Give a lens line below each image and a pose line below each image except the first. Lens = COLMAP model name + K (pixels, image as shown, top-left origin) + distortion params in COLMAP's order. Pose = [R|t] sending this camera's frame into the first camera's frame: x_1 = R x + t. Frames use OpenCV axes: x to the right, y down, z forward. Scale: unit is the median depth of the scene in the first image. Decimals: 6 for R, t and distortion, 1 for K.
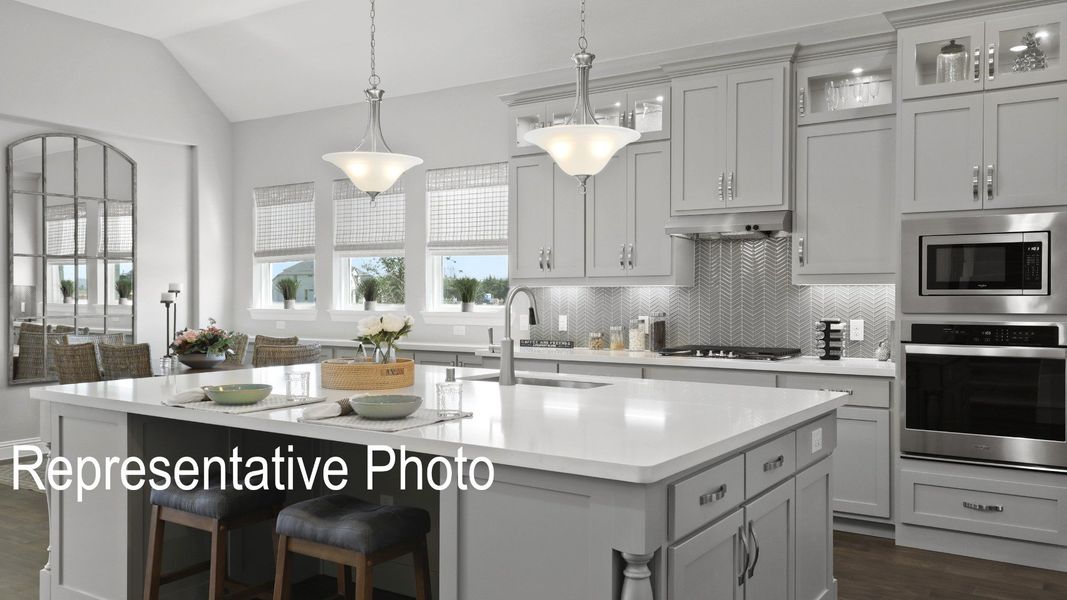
lens RADIAL K [[857.4, 0, 536.9], [0, 857.4, 303.6], [0, 0, 1]] dist [0.022781, 0.007763]
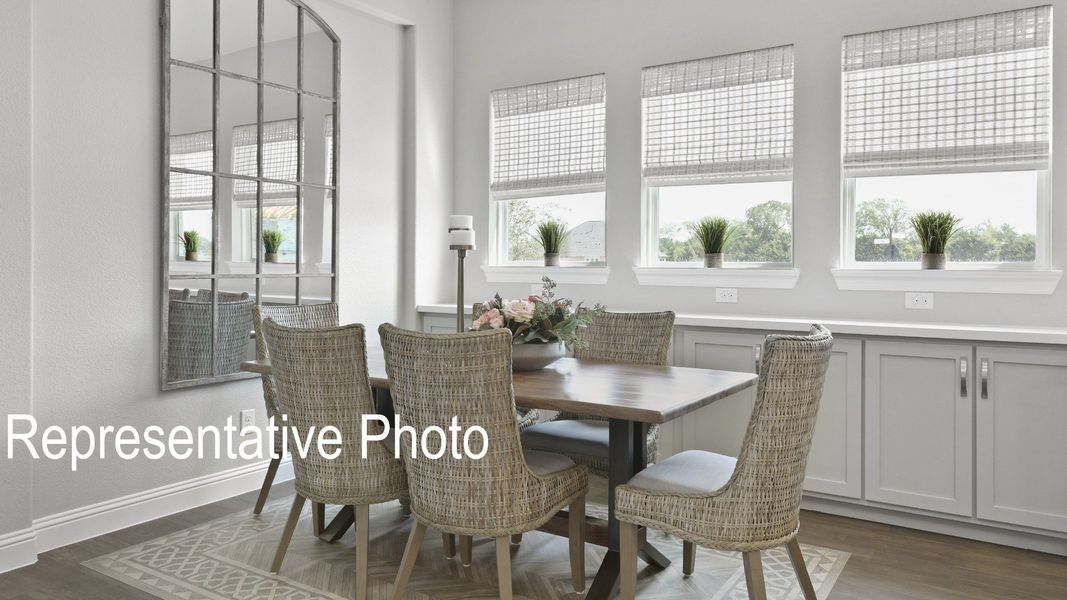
lens RADIAL K [[745.4, 0, 532.9], [0, 745.4, 265.2], [0, 0, 1]] dist [0.006961, 0.001064]
pose [[0.999862, 0.003838, 0.016166, -0.345368], [-0.003687, 0.999949, -0.009359, 0.011847], [-0.016201, 0.009298, 0.999826, 0.461573]]
